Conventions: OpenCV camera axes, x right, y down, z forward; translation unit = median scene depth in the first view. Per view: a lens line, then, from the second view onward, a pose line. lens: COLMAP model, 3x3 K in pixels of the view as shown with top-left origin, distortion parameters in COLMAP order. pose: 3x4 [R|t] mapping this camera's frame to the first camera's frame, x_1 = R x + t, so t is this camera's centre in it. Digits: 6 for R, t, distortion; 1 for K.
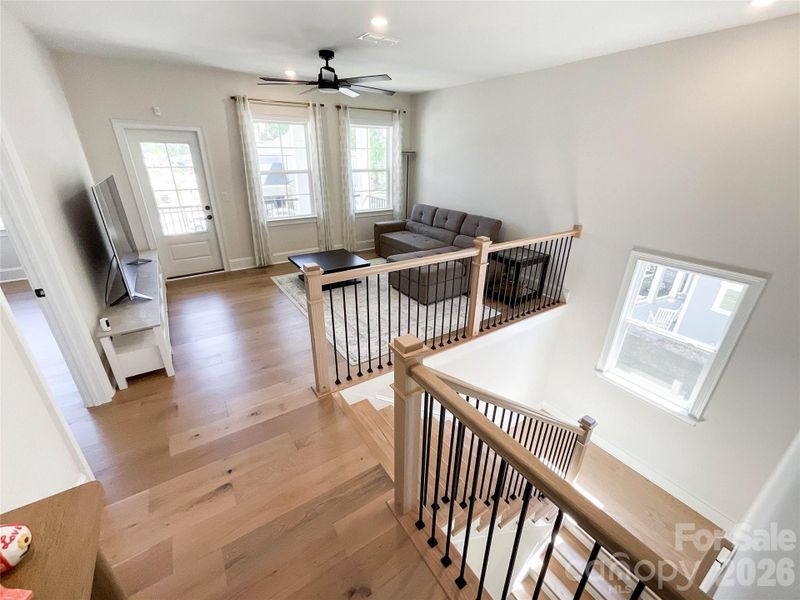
lens RADIAL K [[333.4, 0, 403.5], [0, 333.4, 297.4], [0, 0, 1]] dist [-0.024976, 0.006251]
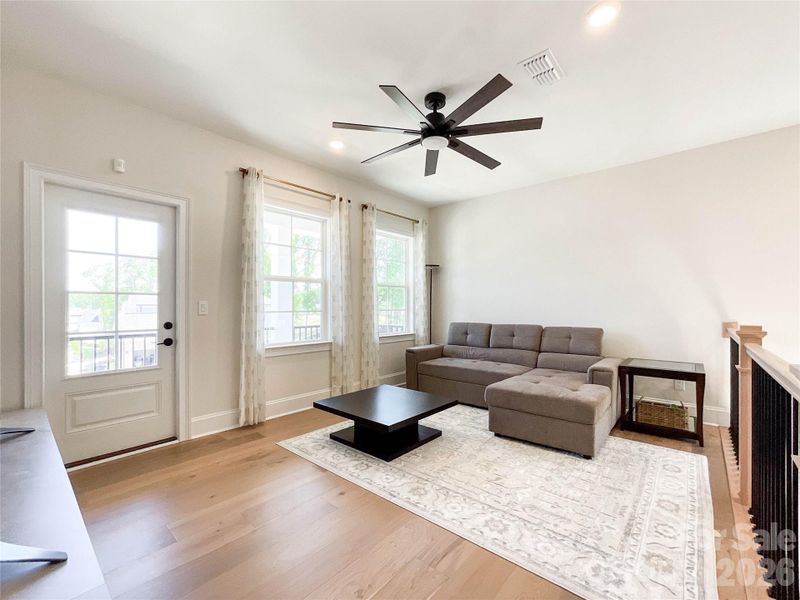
lens RADIAL K [[336.6, 0, 400.1], [0, 336.6, 301.8], [0, 0, 1]] dist [-0.011757, 0.000175]
pose [[0.968289, -0.011347, 0.249573, -0.320087], [0.111987, 0.912699, -0.392988, -0.032216], [-0.223326, 0.408475, 0.885028, 0.348882]]
